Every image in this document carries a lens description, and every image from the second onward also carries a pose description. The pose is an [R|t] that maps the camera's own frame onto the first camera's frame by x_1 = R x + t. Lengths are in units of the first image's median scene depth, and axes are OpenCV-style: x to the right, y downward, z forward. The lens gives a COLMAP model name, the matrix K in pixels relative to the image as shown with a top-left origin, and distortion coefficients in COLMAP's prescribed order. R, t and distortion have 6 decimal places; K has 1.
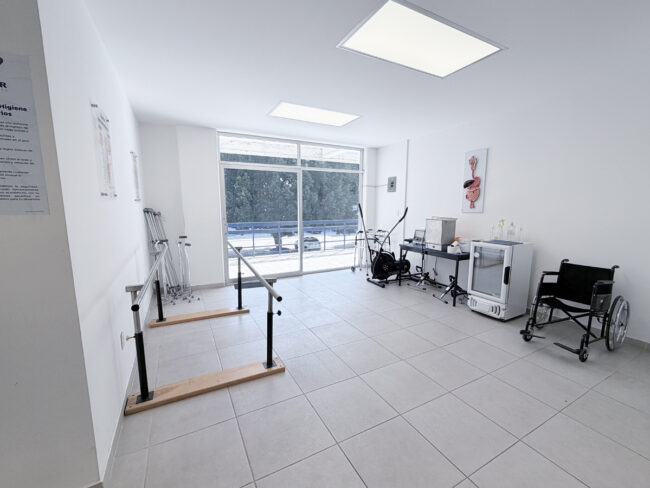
lens RADIAL K [[275.7, 0, 325.0], [0, 275.7, 244.0], [0, 0, 1]] dist [-0.002005, -0.000183]
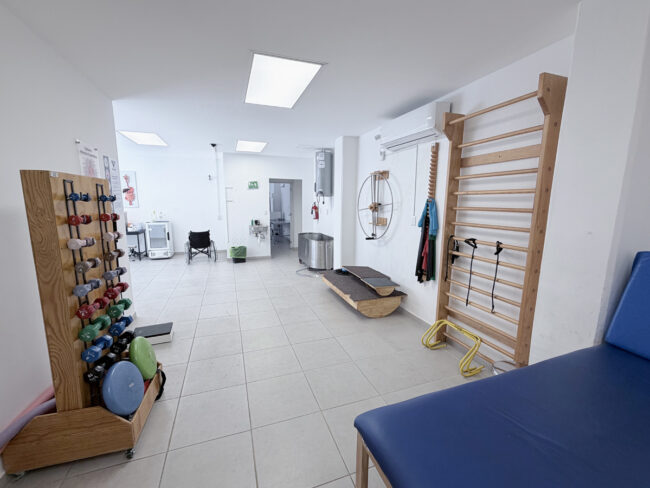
lens RADIAL K [[275.7, 0, 325.0], [0, 275.7, 244.0], [0, 0, 1]] dist [-0.002005, -0.000183]
pose [[0.141176, -0.151910, 0.978260, -1.053911], [0.131861, 0.982238, 0.133499, 0.039086], [-0.981164, 0.110148, 0.158700, -0.442425]]
